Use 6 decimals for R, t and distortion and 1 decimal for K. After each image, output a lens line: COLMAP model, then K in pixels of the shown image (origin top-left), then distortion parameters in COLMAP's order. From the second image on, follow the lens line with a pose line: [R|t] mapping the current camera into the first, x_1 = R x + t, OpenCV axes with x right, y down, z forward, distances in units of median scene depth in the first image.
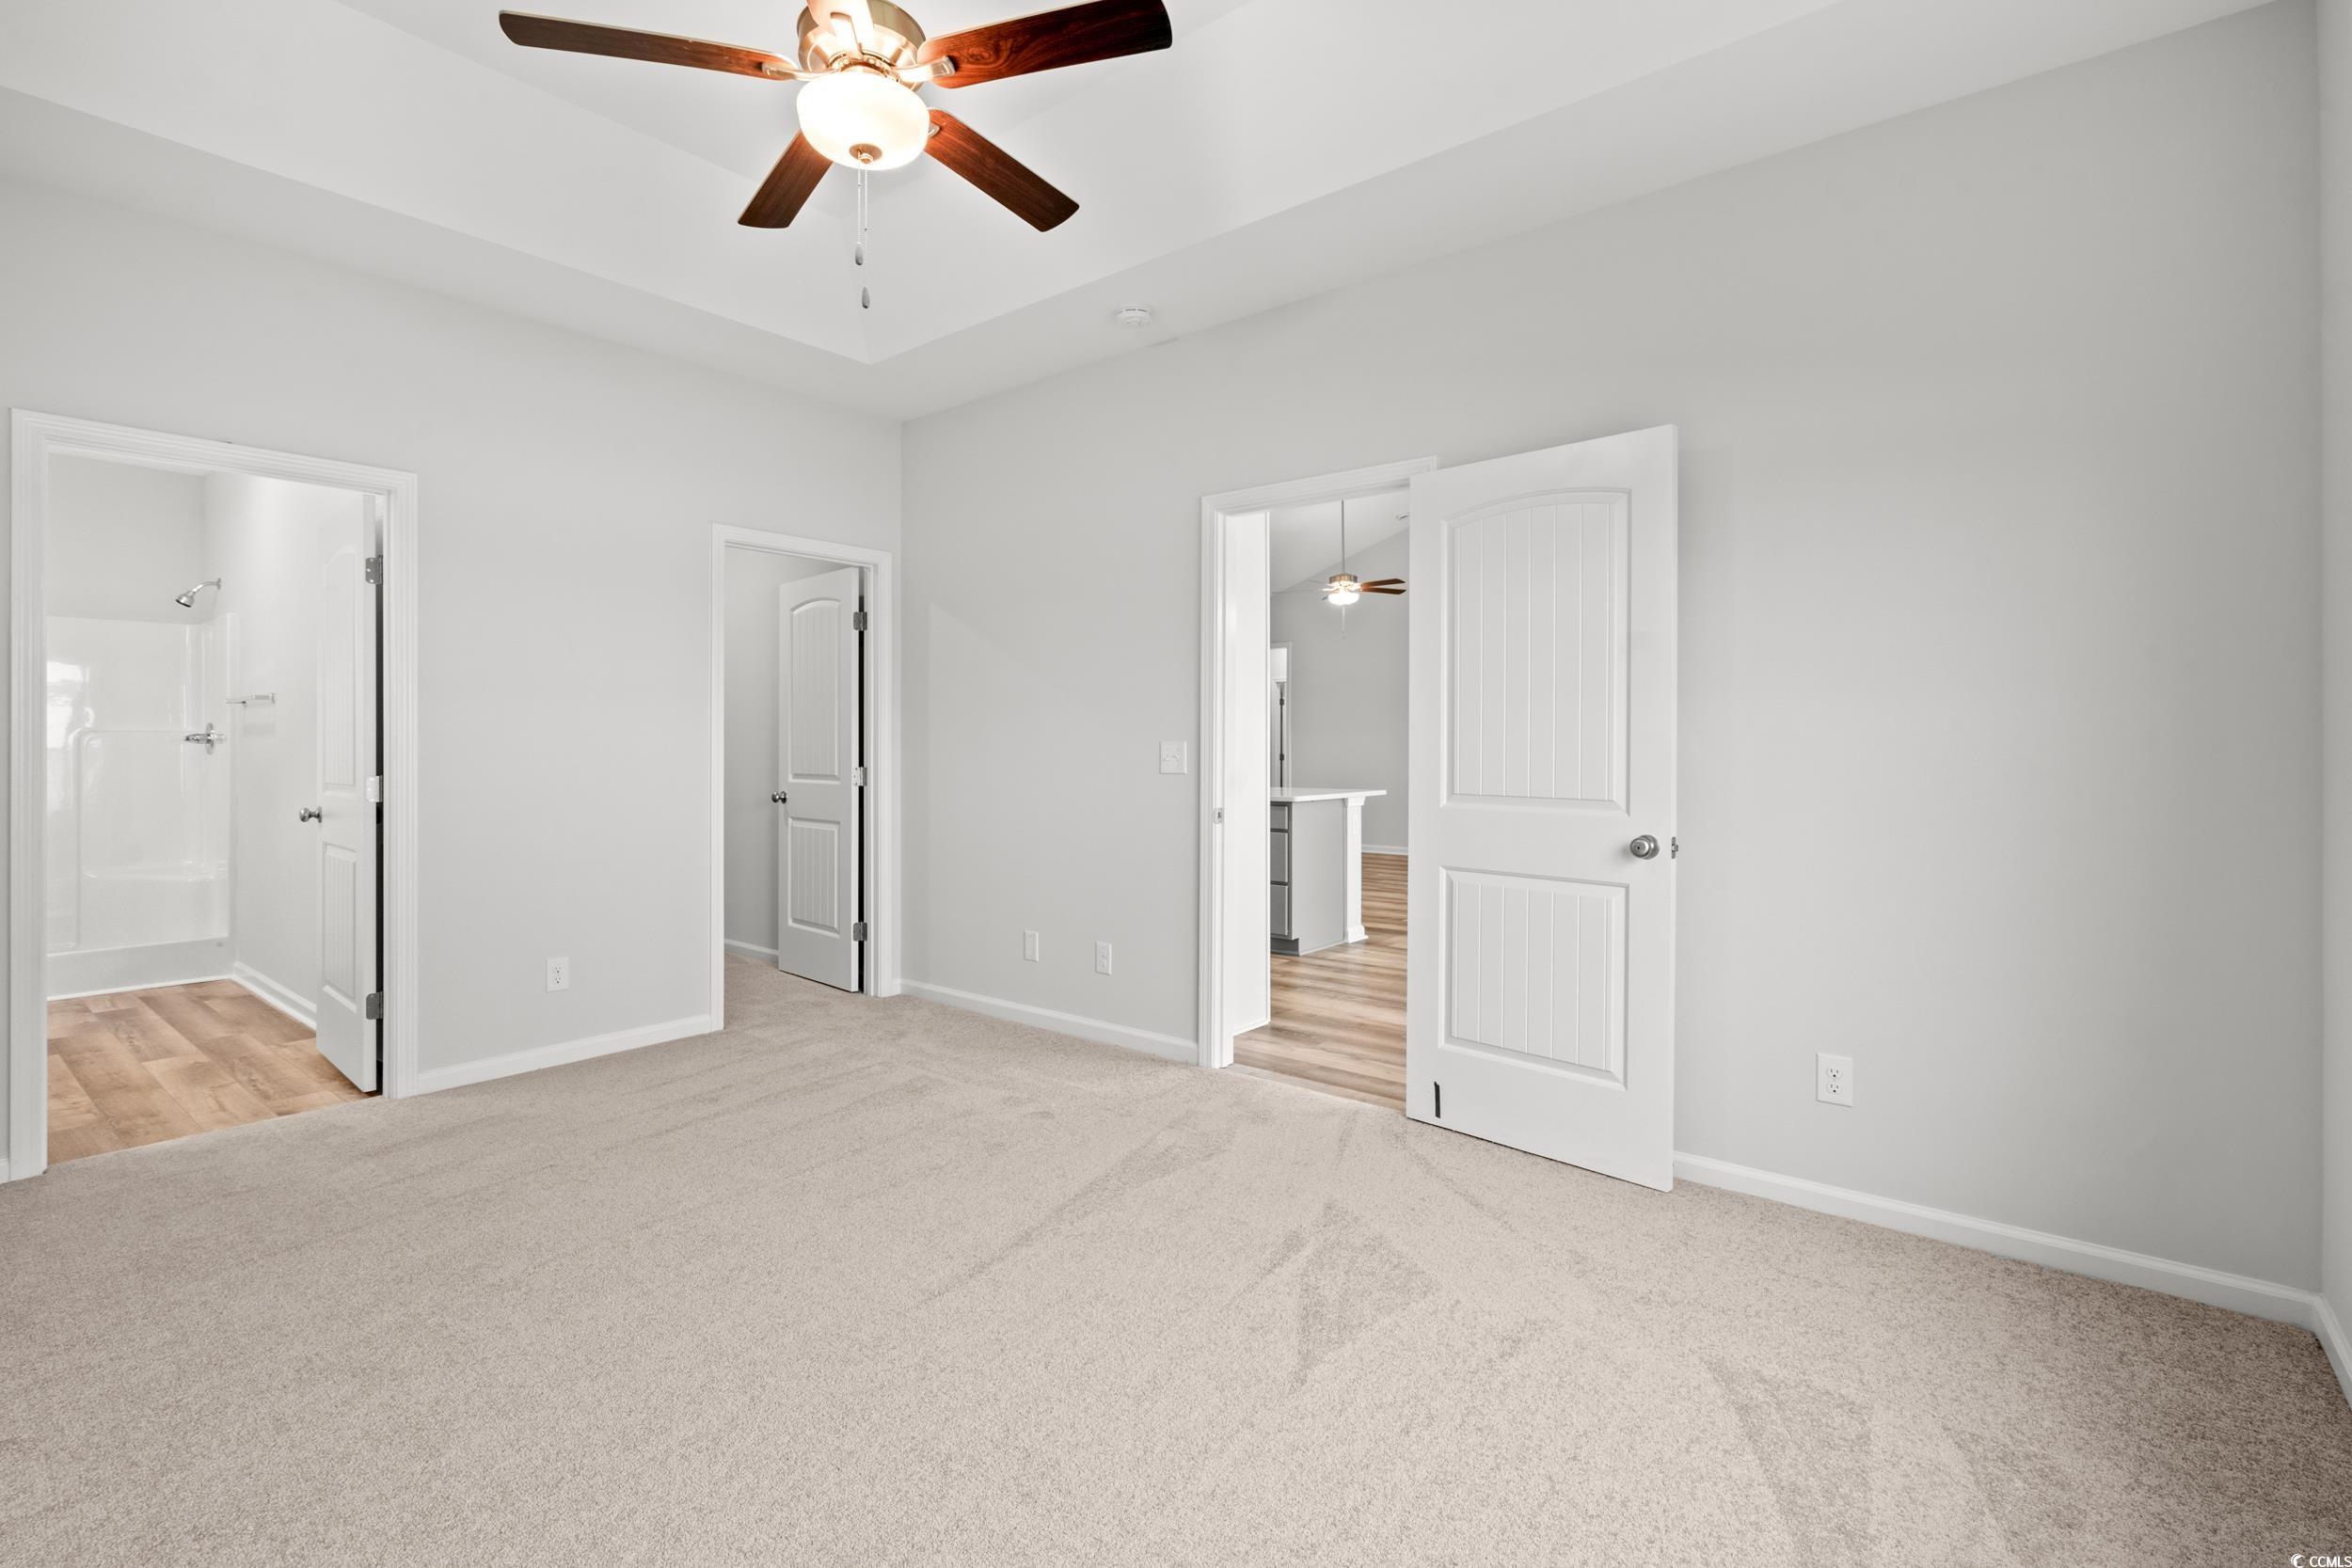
lens RADIAL K [[1022.4, 0, 1200.7], [0, 1022.4, 776.8], [0, 0, 1]] dist [-0.008889, 0.000119]
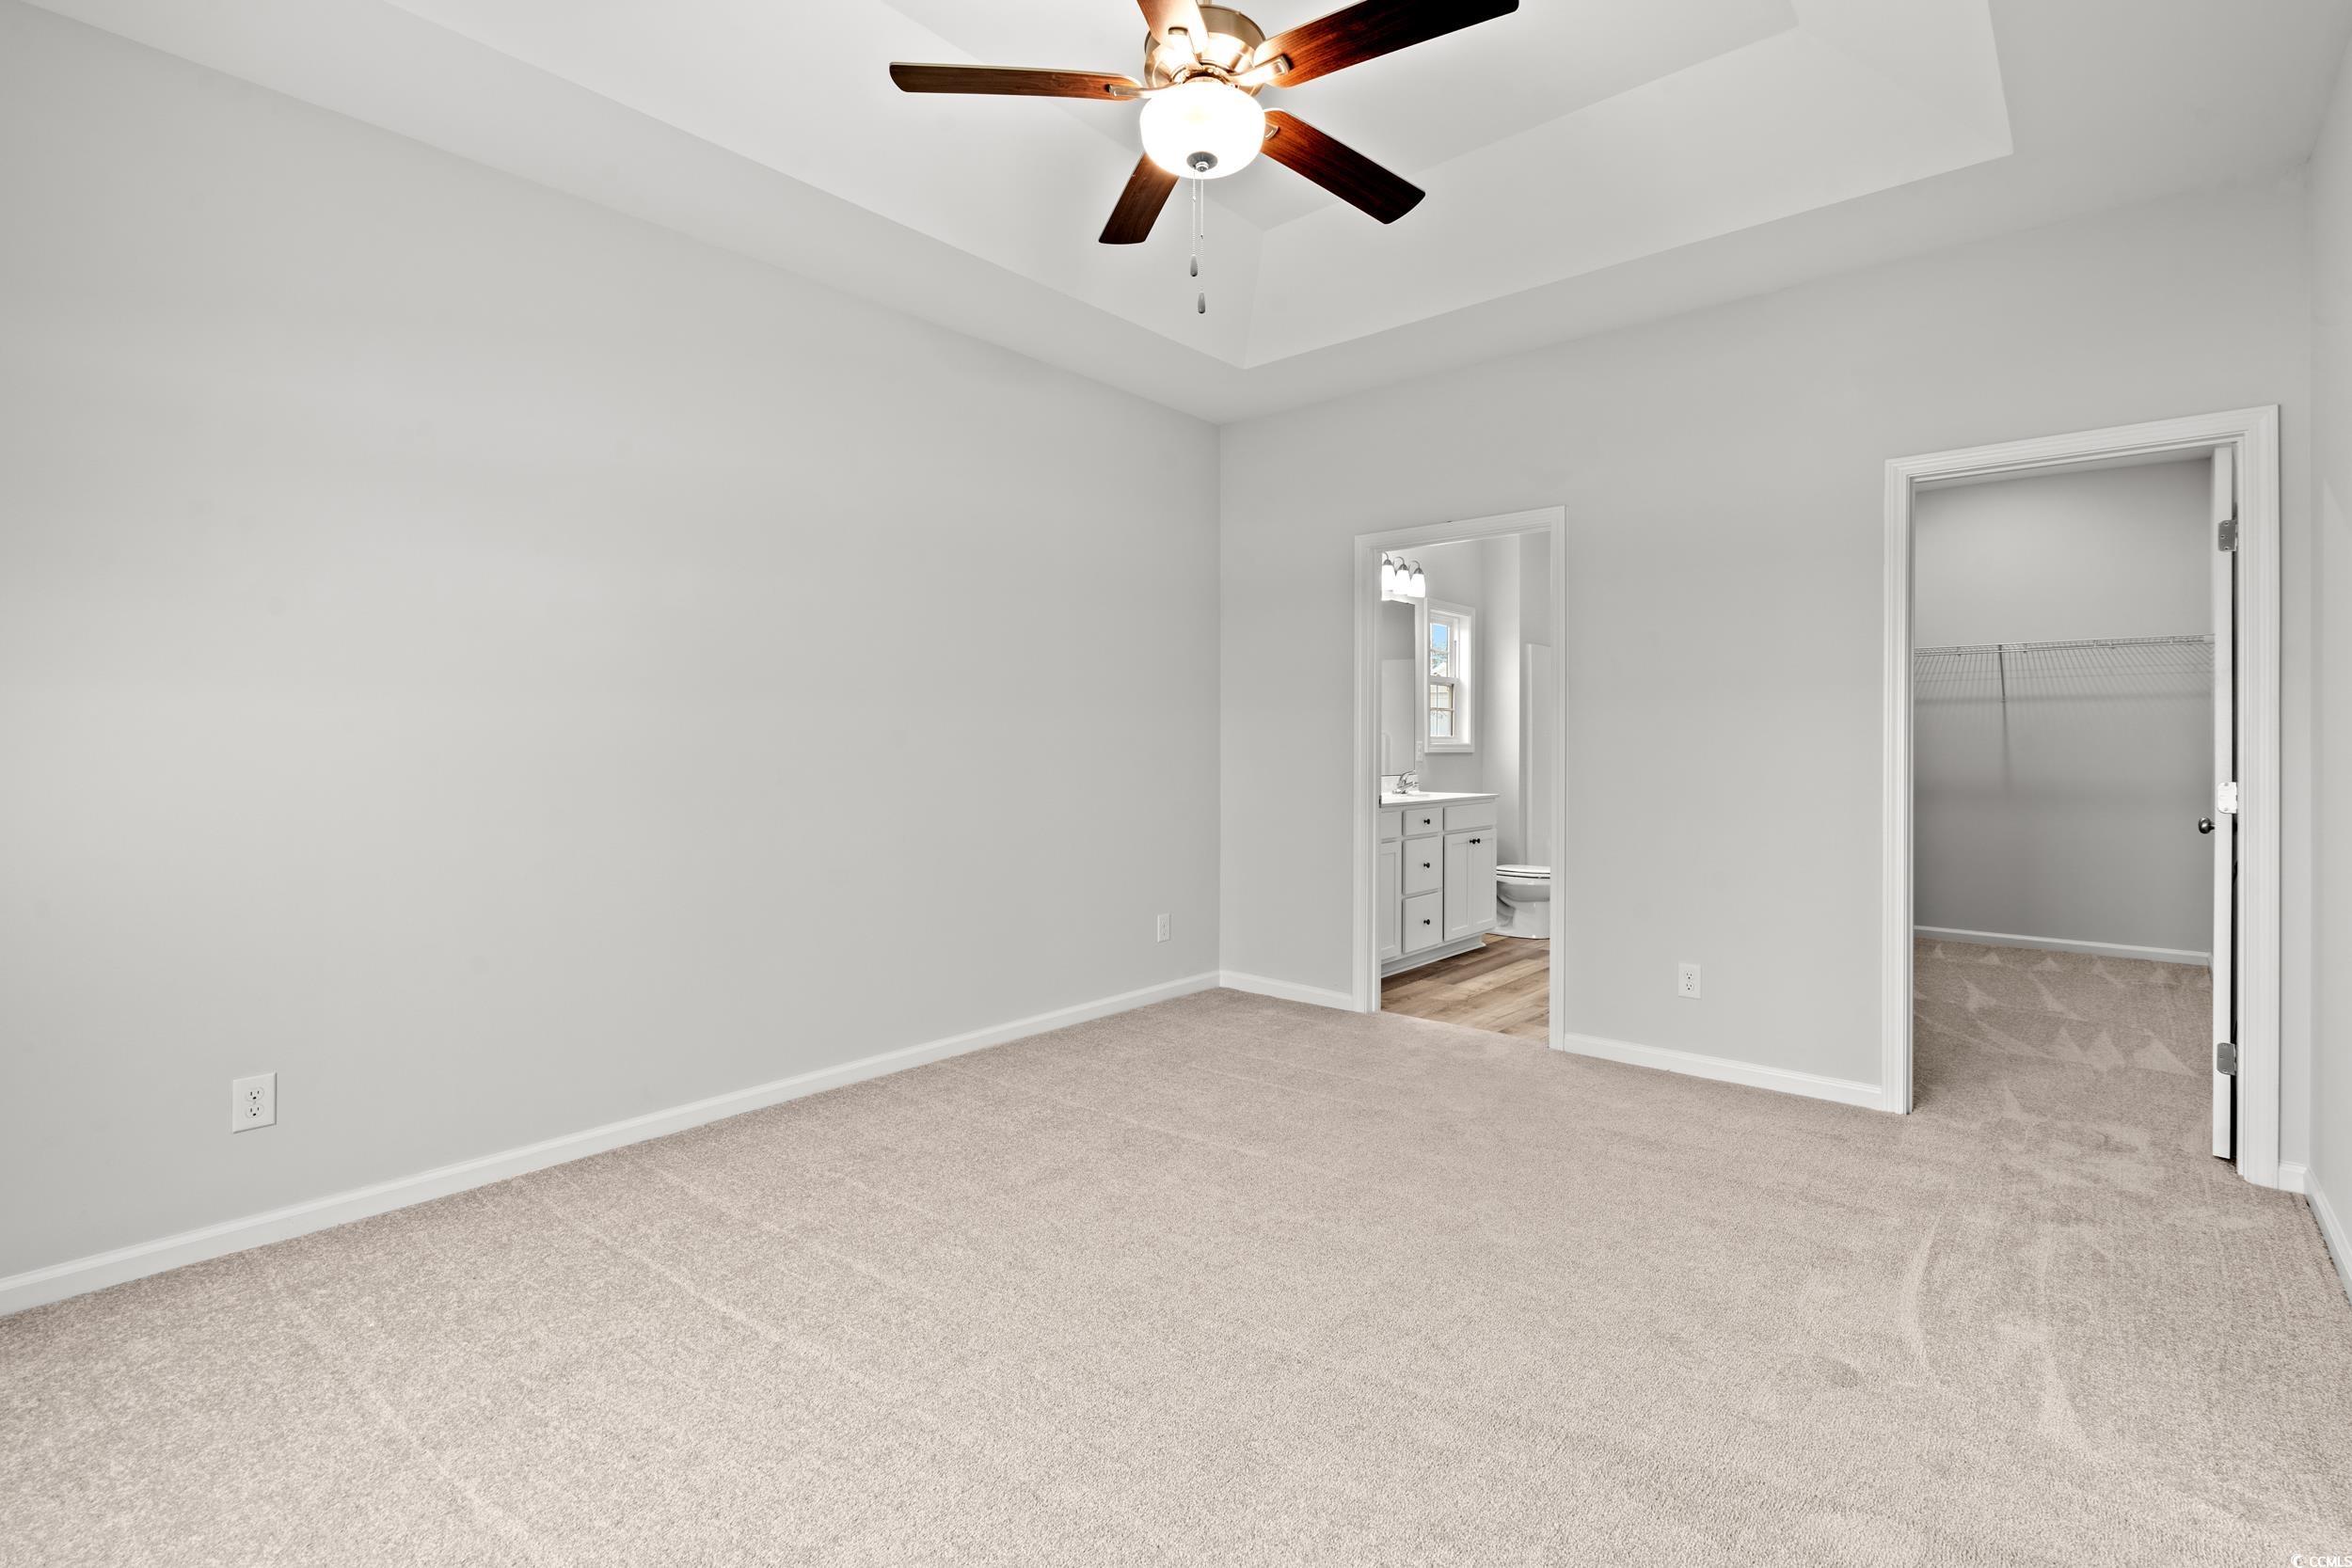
lens RADIAL K [[1084.0, 0, 1175.2], [0, 1084.0, 747.9], [0, 0, 1]] dist [-0.003439, 0.000226]
pose [[-0.054430, -0.006074, -0.998499, 0.390251], [-0.020061, 0.999786, -0.004988, -0.009556], [0.998316, 0.019759, -0.054541, 0.534966]]
